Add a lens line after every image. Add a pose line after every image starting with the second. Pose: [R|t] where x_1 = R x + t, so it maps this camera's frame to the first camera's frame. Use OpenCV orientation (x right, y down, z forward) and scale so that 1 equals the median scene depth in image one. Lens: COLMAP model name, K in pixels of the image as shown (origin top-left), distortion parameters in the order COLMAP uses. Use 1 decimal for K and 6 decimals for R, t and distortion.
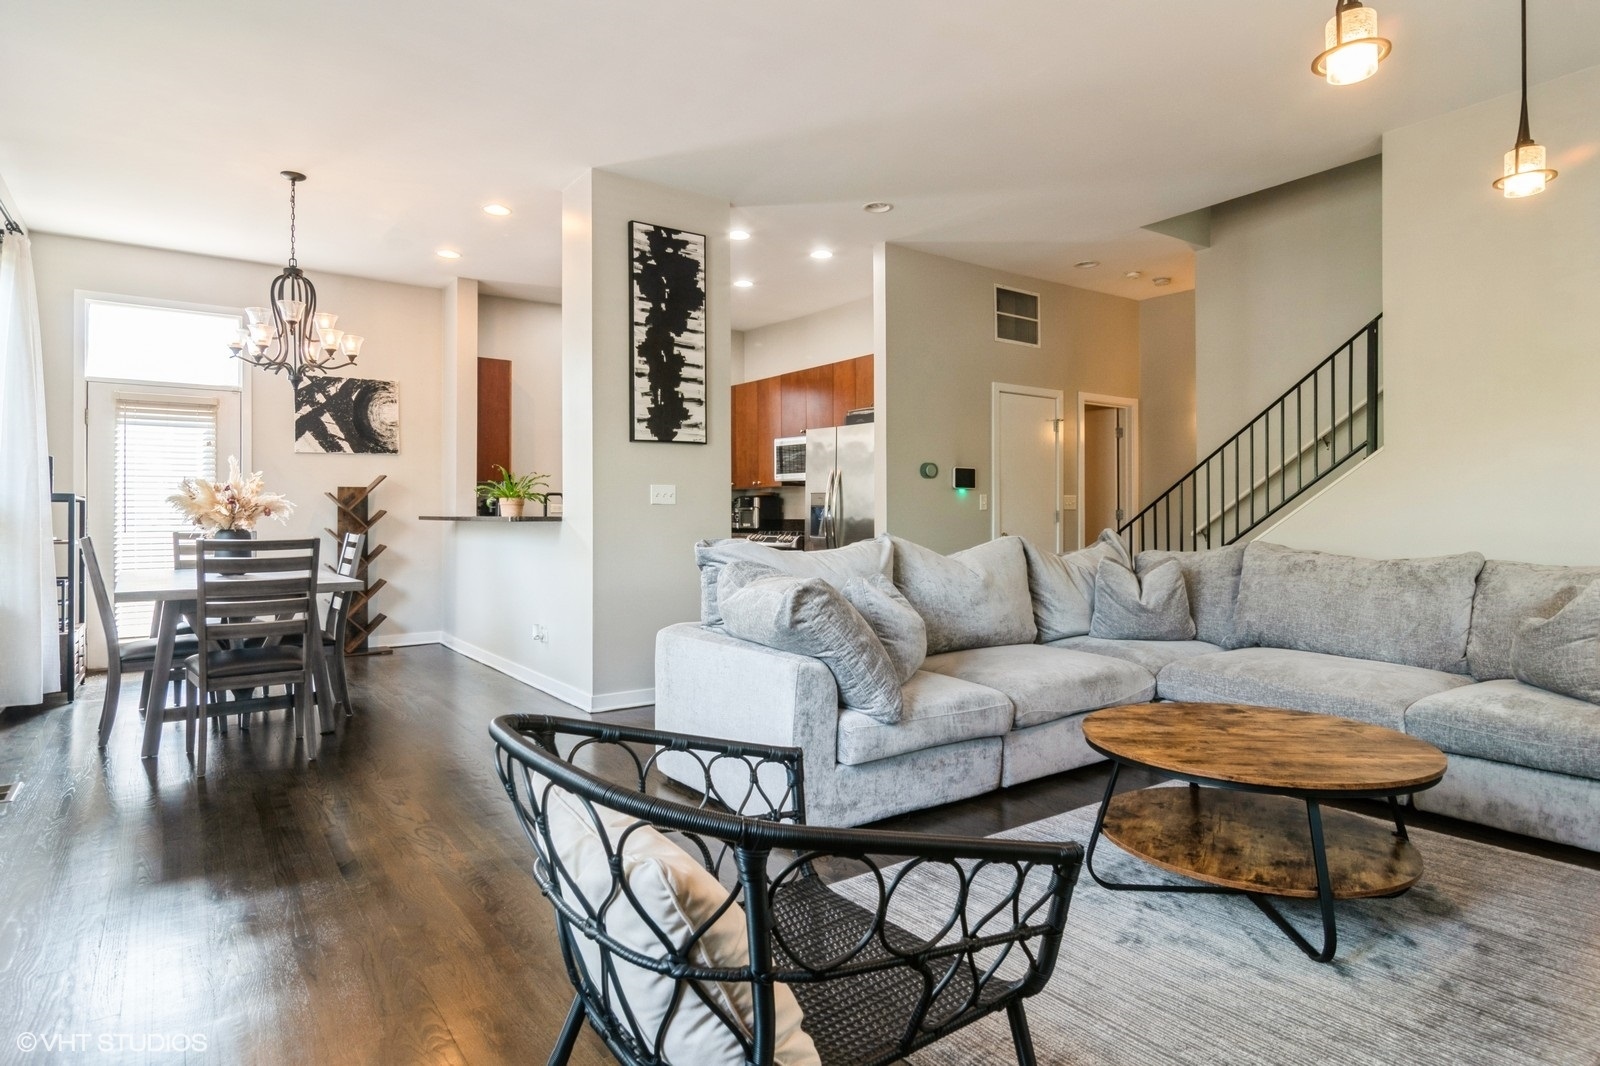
lens RADIAL K [[864.4, 0, 787.5], [0, 864.4, 516.7], [0, 0, 1]] dist [-0.002593, 0.004187]
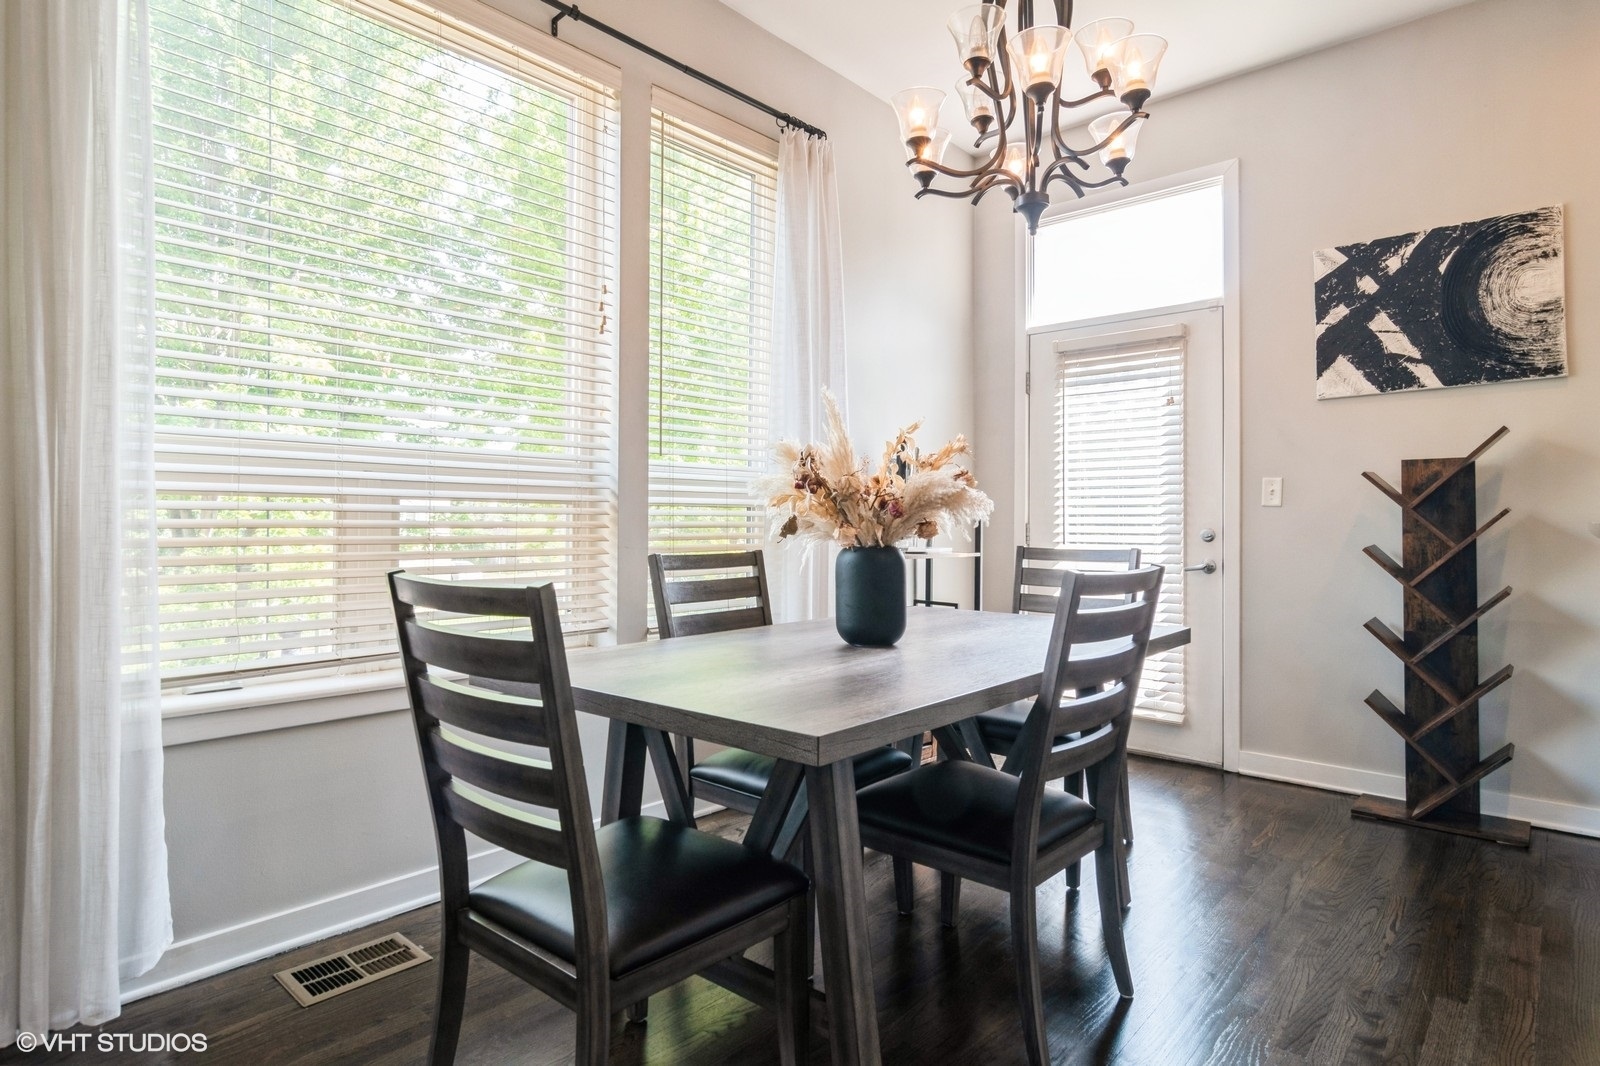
lens RADIAL K [[864.4, 0, 798.9], [0, 864.4, 517.0], [0, 0, 1]] dist [-0.002593, 0.004187]
pose [[0.200814, -0.001969, -0.979627, -0.115141], [-0.005338, 0.999981, -0.003104, 0.000423], [0.979615, 0.005852, 0.200799, 0.571874]]
